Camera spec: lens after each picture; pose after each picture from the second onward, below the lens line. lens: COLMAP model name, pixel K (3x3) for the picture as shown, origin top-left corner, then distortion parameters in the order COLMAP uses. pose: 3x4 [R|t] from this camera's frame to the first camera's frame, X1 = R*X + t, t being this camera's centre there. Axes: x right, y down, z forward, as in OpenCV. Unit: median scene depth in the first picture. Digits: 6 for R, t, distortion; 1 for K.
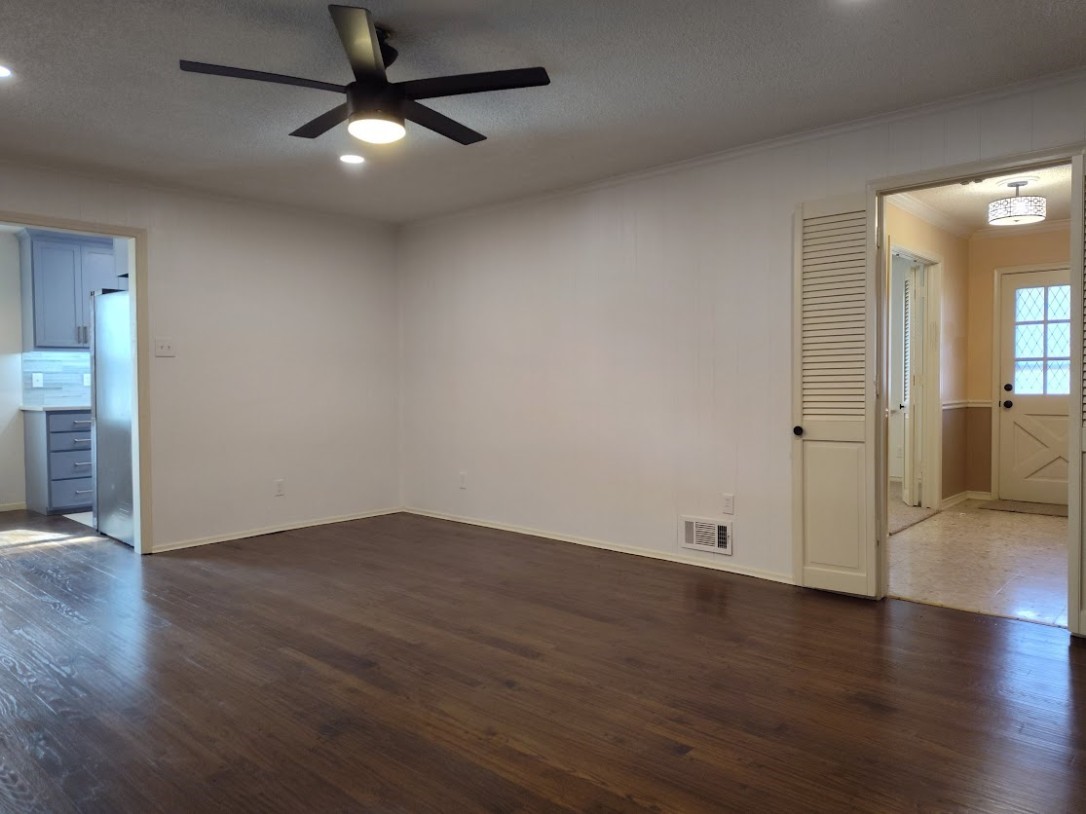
lens RADIAL K [[747.5, 0, 543.0], [0, 747.5, 407.0], [0, 0, 1]] dist [-0.009372, -0.006272]
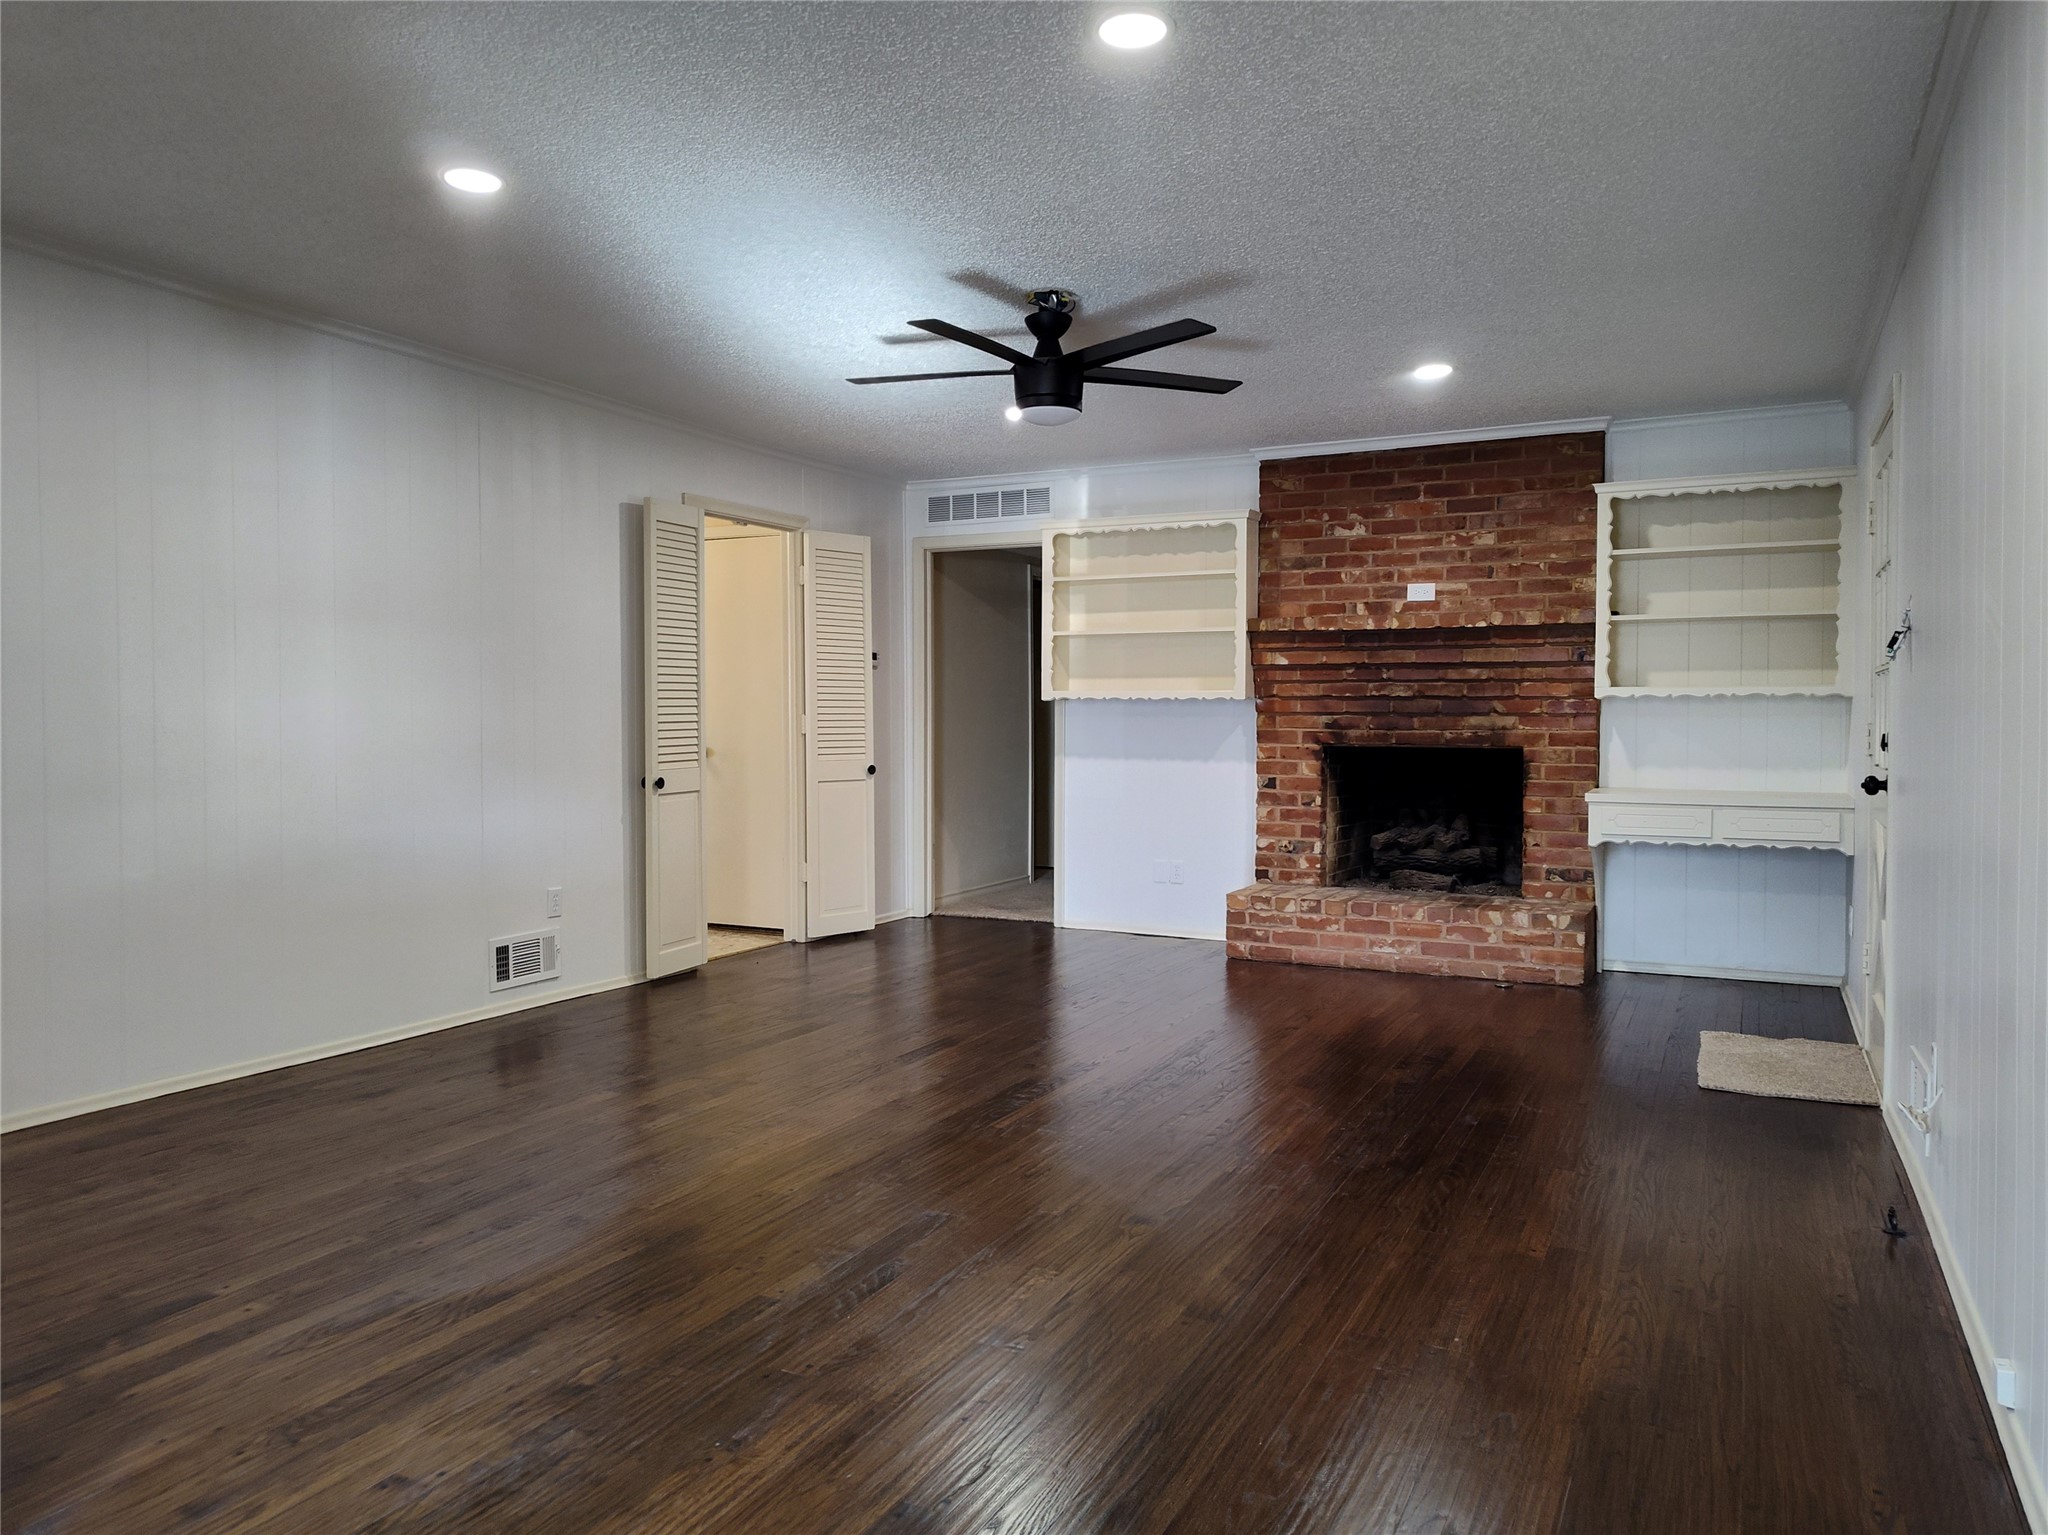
lens RADIAL K [[1409.7, 0, 1024.0], [0, 1409.7, 767.5], [0, 0, 1]] dist [-0.009372, -0.006272]
pose [[-0.236351, -0.025996, 0.971320, -1.360729], [0.029517, 0.998989, 0.033919, -0.030729], [-0.971219, 0.036687, -0.235344, 1.099140]]
